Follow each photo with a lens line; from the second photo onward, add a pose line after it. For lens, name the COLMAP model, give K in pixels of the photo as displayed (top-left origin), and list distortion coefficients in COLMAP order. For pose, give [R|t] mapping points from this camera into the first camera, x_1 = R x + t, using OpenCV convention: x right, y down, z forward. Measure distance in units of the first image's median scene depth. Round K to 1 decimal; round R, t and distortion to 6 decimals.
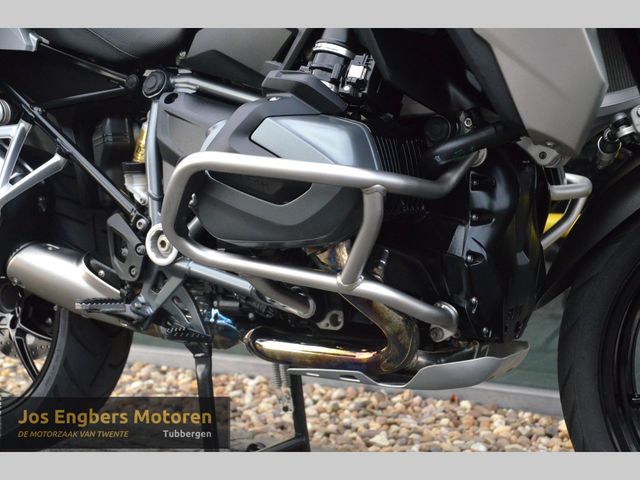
lens RADIAL K [[926.8, 0, 340.6], [0, 926.8, 242.8], [0, 0, 1]] dist [0.215313, 0.000000]
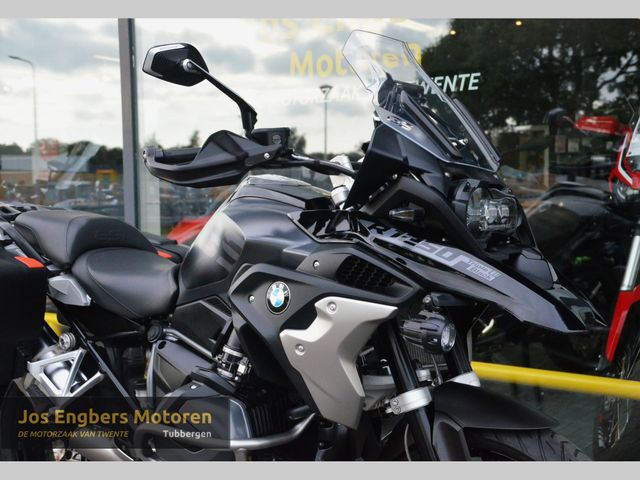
lens RADIAL K [[828.7, 0, 353.5], [0, 828.7, 255.8], [0, 0, 1]] dist [0.112556, 0.000000]
pose [[0.994533, -0.005315, -0.104287, 0.307687], [0.004948, 0.999981, -0.003784, -0.308500], [0.104305, 0.003247, 0.994540, -0.413600]]
